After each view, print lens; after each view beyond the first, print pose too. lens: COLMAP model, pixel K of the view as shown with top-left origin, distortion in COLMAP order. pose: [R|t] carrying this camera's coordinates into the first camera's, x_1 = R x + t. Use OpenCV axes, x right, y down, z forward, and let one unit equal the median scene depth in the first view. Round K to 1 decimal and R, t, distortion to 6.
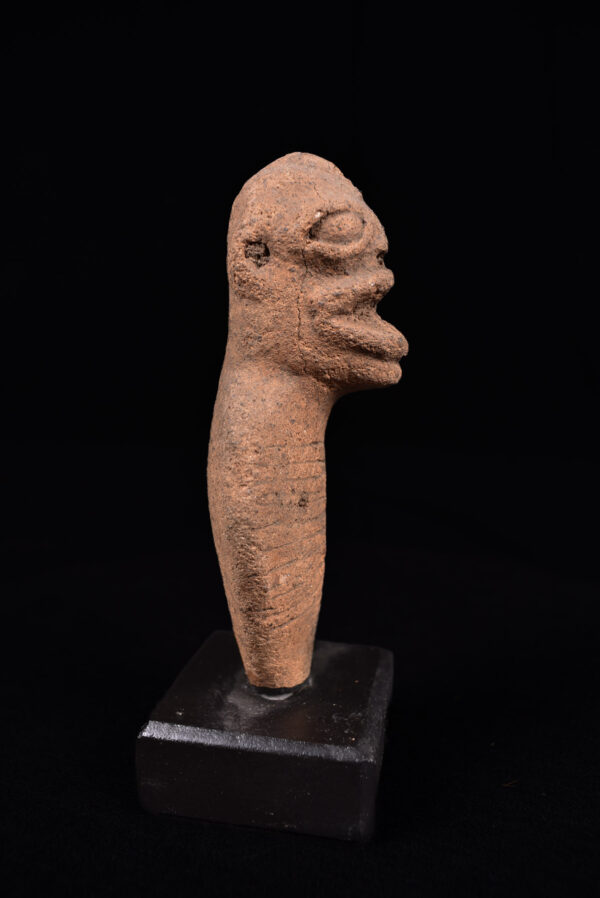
lens RADIAL K [[694.8, 0, 300.0], [0, 694.8, 449.0], [0, 0, 1]] dist [-0.119626, 0.002291]
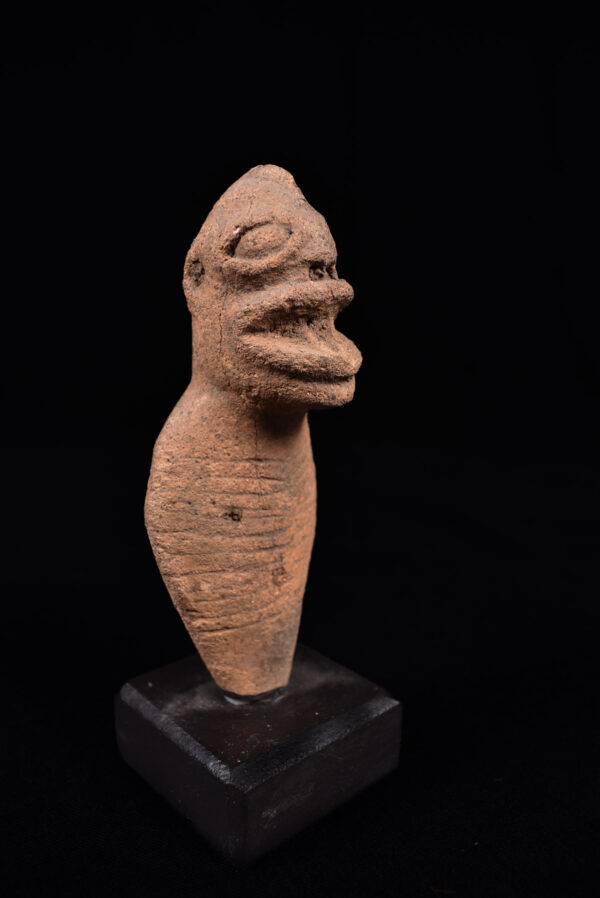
lens RADIAL K [[694.8, 0, 300.0], [0, 694.8, 449.0], [0, 0, 1]] dist [-0.119626, 0.002291]
pose [[0.798117, 0.113246, -0.591763, 0.707336], [-0.105668, 0.993263, 0.047566, -0.083552], [0.593164, 0.024567, 0.804707, 0.259363]]
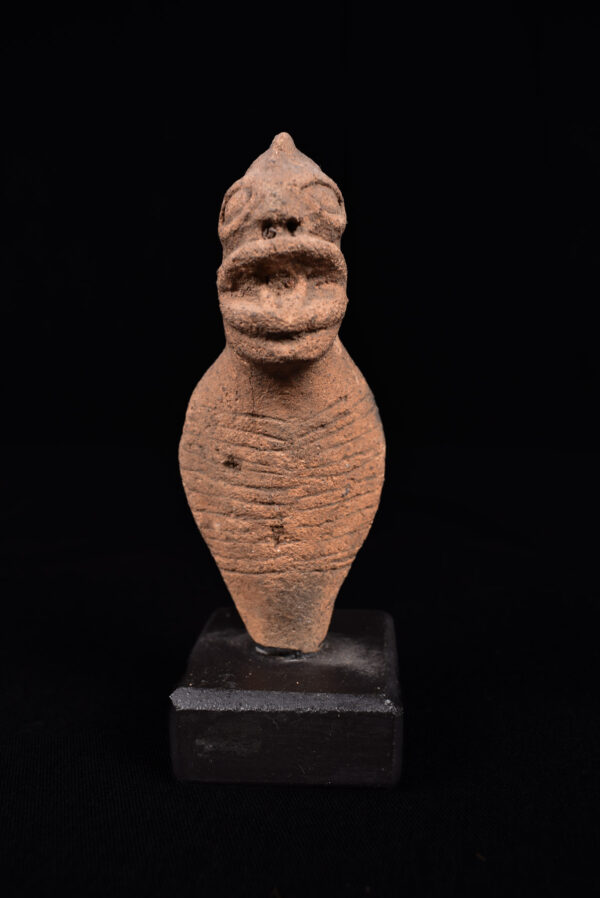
lens RADIAL K [[694.8, 0, 300.0], [0, 694.8, 449.0], [0, 0, 1]] dist [-0.119626, 0.002291]
pose [[0.121203, 0.170666, -0.977846, 1.144359], [-0.166953, 0.974580, 0.149402, -0.136577], [0.978487, 0.145146, 0.146615, 0.994364]]
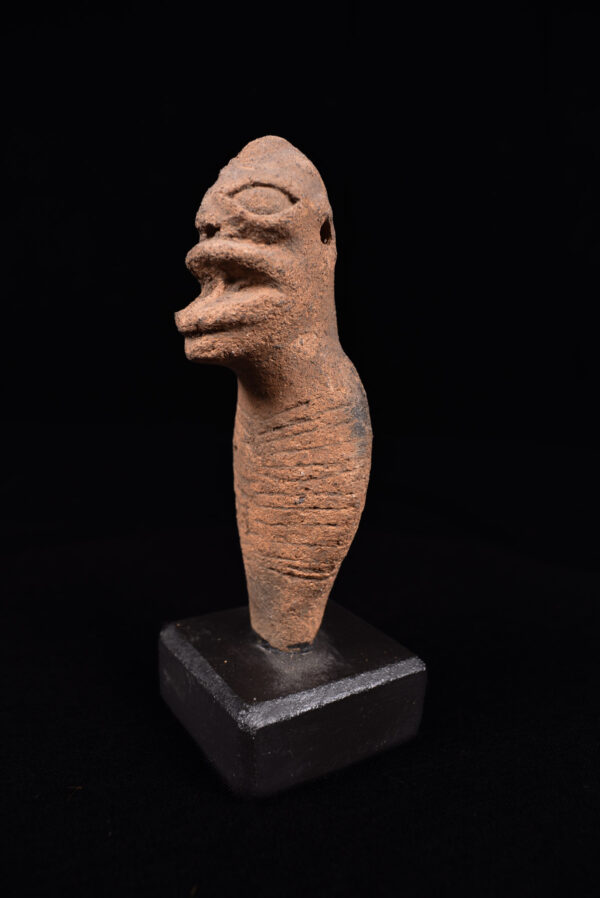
lens RADIAL K [[694.8, 0, 300.0], [0, 694.8, 449.0], [0, 0, 1]] dist [-0.119626, 0.002291]
pose [[-0.722661, 0.125236, -0.679762, 0.779084], [-0.146956, 0.933127, 0.328145, -0.353408], [0.675400, 0.337032, -0.655930, 1.967774]]
